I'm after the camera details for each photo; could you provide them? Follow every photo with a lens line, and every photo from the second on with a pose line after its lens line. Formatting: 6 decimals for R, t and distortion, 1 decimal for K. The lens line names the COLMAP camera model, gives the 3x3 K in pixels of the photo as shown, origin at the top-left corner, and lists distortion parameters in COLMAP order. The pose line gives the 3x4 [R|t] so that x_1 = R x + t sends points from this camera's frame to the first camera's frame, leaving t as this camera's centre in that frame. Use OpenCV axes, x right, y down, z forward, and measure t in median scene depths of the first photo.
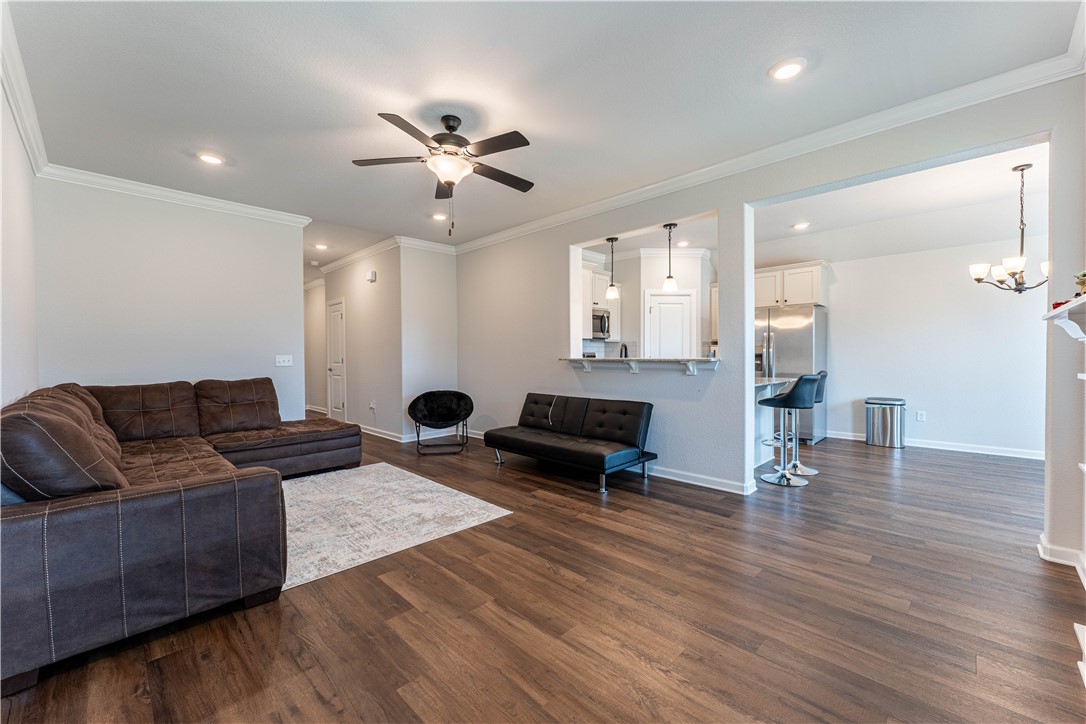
lens RADIAL K [[434.7, 0, 543.0], [0, 434.7, 362.0], [0, 0, 1]] dist [0.000973, 0.000250]
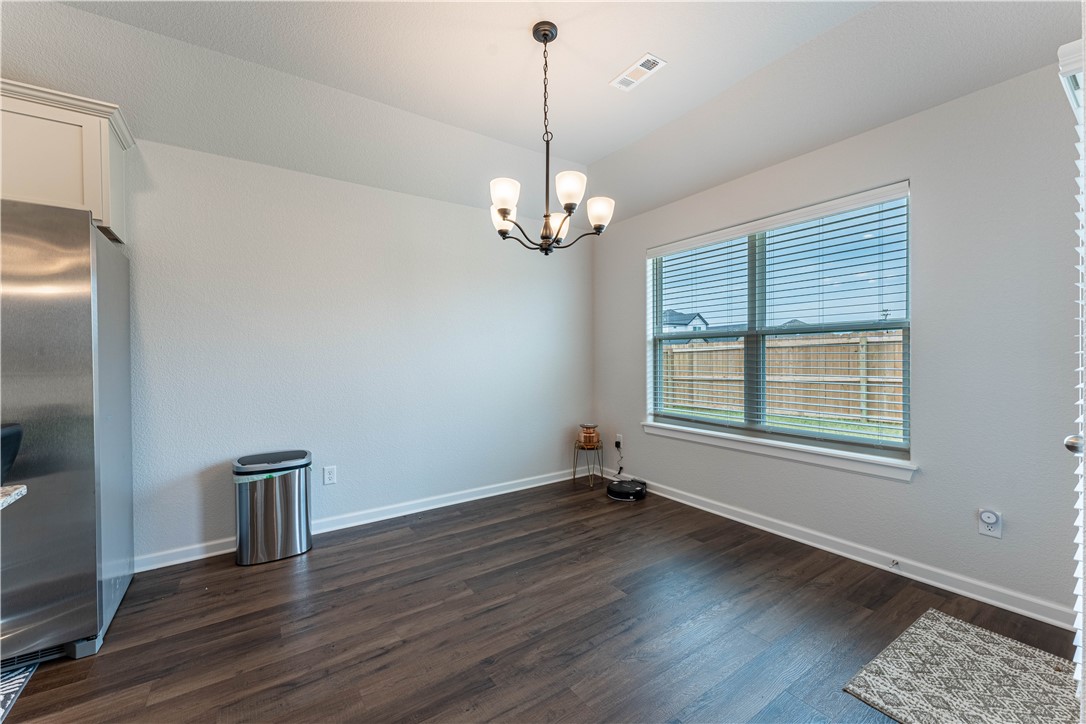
lens RADIAL K [[434.7, 0, 543.0], [0, 434.7, 362.0], [0, 0, 1]] dist [0.000973, 0.000250]
pose [[0.188975, -0.006772, 0.981959, 0.375692], [0.027904, 0.999609, 0.001523, -0.014813], [-0.981585, 0.027113, 0.189090, 0.623664]]
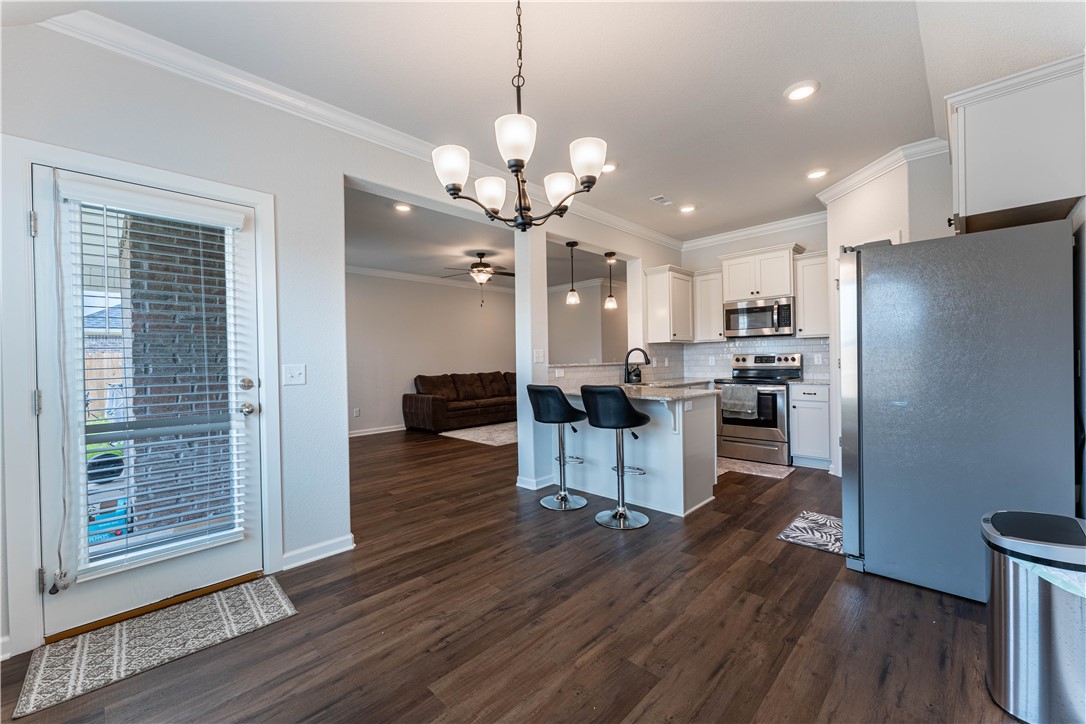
lens RADIAL K [[434.7, 0, 543.0], [0, 434.7, 362.0], [0, 0, 1]] dist [0.000973, 0.000250]
pose [[0.005318, 0.011820, -0.999916, 1.064281], [-0.002824, 0.999926, 0.011805, -0.020907], [0.999982, 0.002761, 0.005351, 0.703509]]
